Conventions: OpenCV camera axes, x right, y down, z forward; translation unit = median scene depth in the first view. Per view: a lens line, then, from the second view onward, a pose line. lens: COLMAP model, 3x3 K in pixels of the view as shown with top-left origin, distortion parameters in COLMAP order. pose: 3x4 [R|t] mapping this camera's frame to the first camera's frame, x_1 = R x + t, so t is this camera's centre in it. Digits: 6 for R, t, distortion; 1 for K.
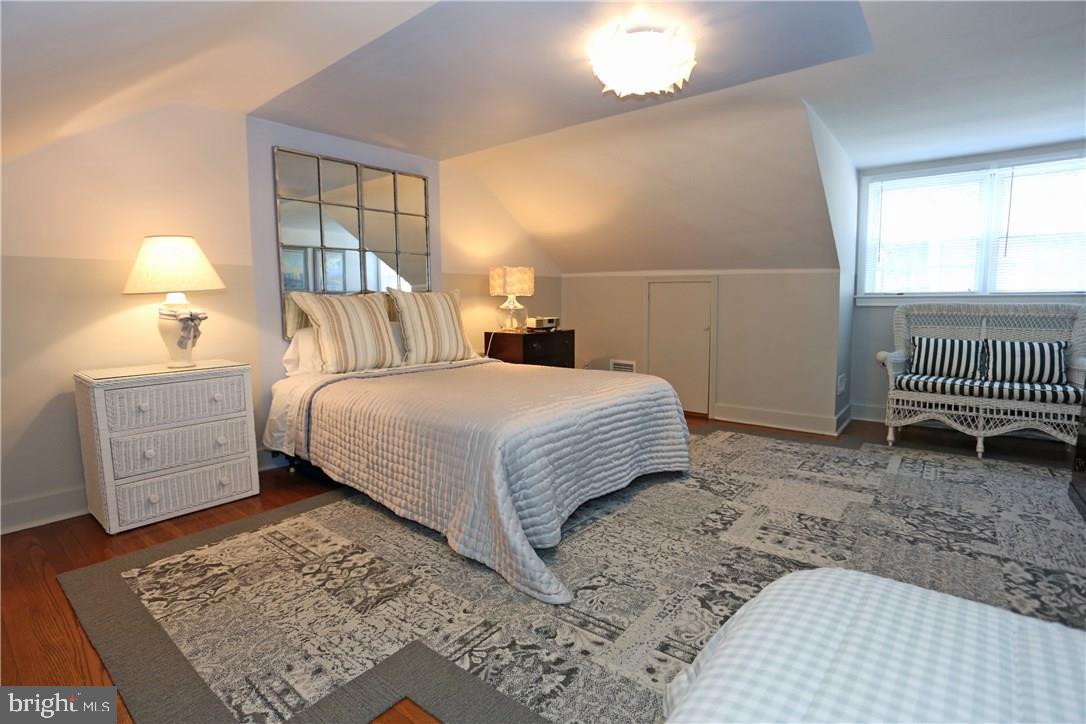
lens RADIAL K [[540.4, 0, 549.6], [0, 540.4, 359.9], [0, 0, 1]] dist [-0.055673, 0.009520]
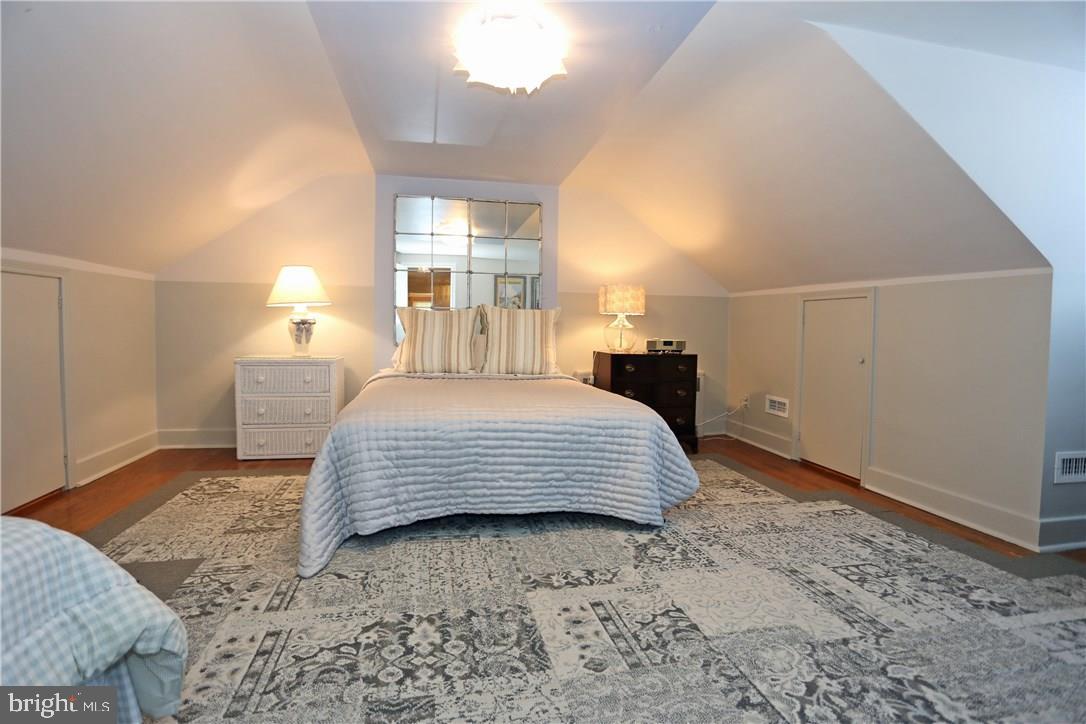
lens RADIAL K [[540.4, 0, 544.9], [0, 540.4, 361.1], [0, 0, 1]] dist [-0.055673, 0.009520]
pose [[0.762794, 0.057330, -0.644095, 0.744754], [-0.093352, 0.995391, -0.021956, -0.004479], [0.639867, 0.076875, 0.764631, 0.313184]]
